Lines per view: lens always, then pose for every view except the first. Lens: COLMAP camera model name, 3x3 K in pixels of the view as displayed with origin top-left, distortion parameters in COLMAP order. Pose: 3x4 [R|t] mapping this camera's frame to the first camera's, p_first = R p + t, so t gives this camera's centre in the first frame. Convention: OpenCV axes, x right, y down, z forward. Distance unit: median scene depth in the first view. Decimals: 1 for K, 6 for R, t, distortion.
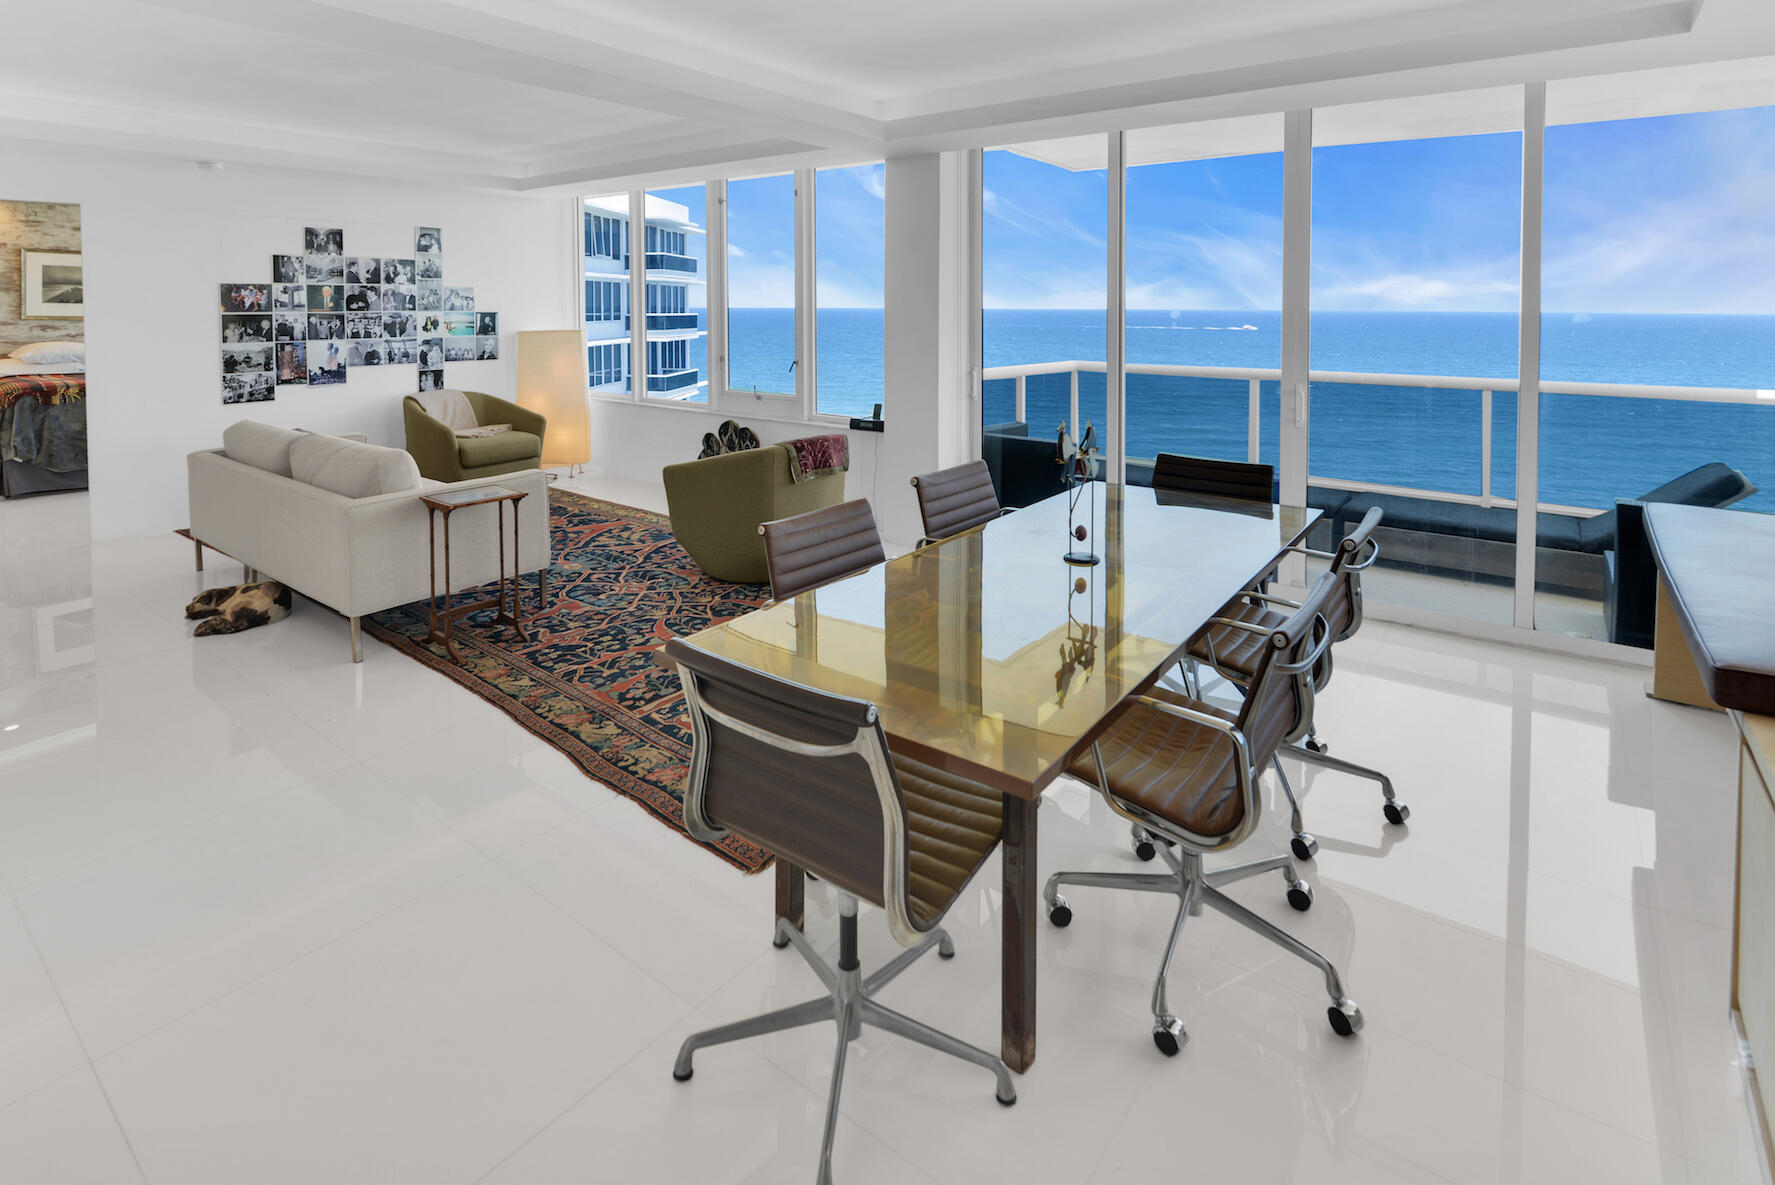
lens RADIAL K [[872.4, 0, 886.8], [0, 872.4, 341.5], [0, 0, 1]] dist [-0.010250, -0.000285]
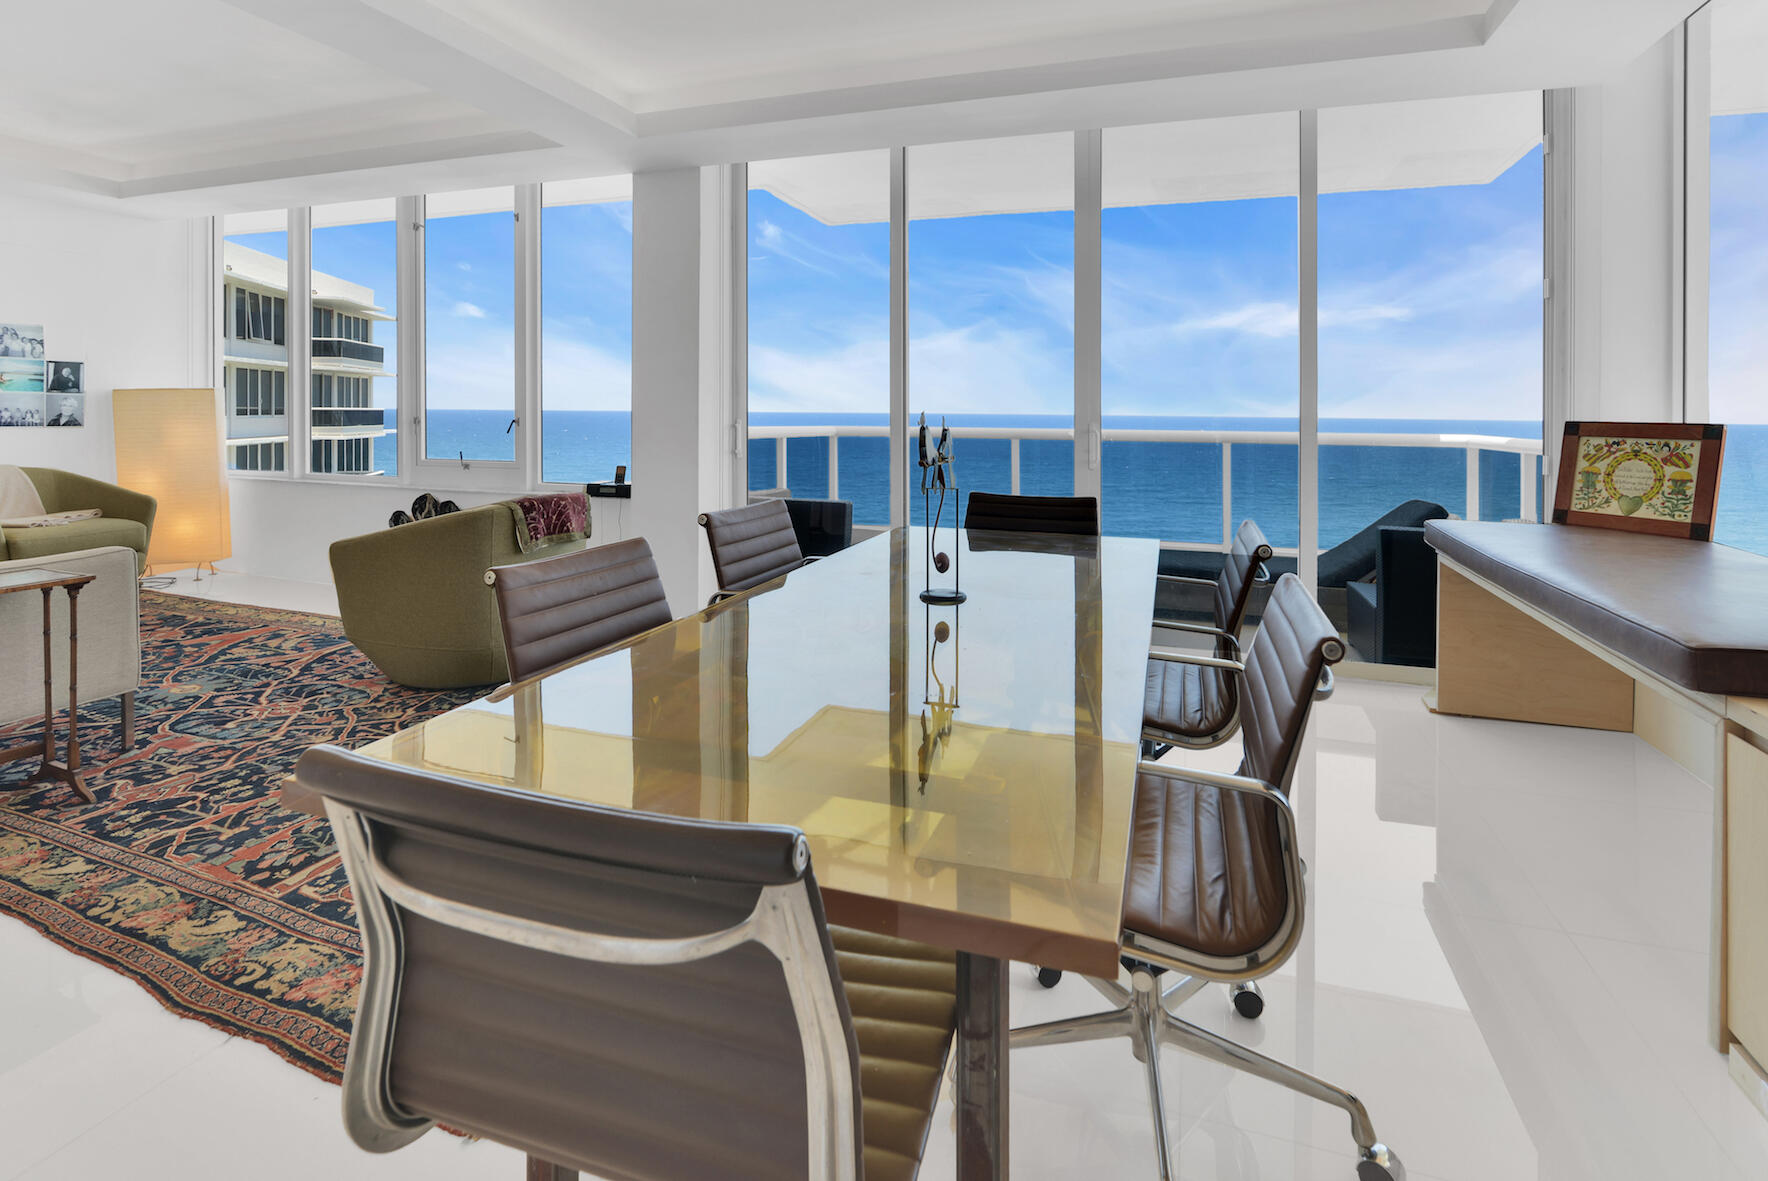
lens RADIAL K [[882.0, 0, 885.2], [0, 882.0, 409.5], [0, 0, 1]] dist [-0.009515, -0.000468]
pose [[0.954017, -0.000935, 0.299752, -0.036404], [0.008994, 0.999634, -0.025507, 0.067477], [-0.299618, 0.027030, 0.953676, 0.175749]]
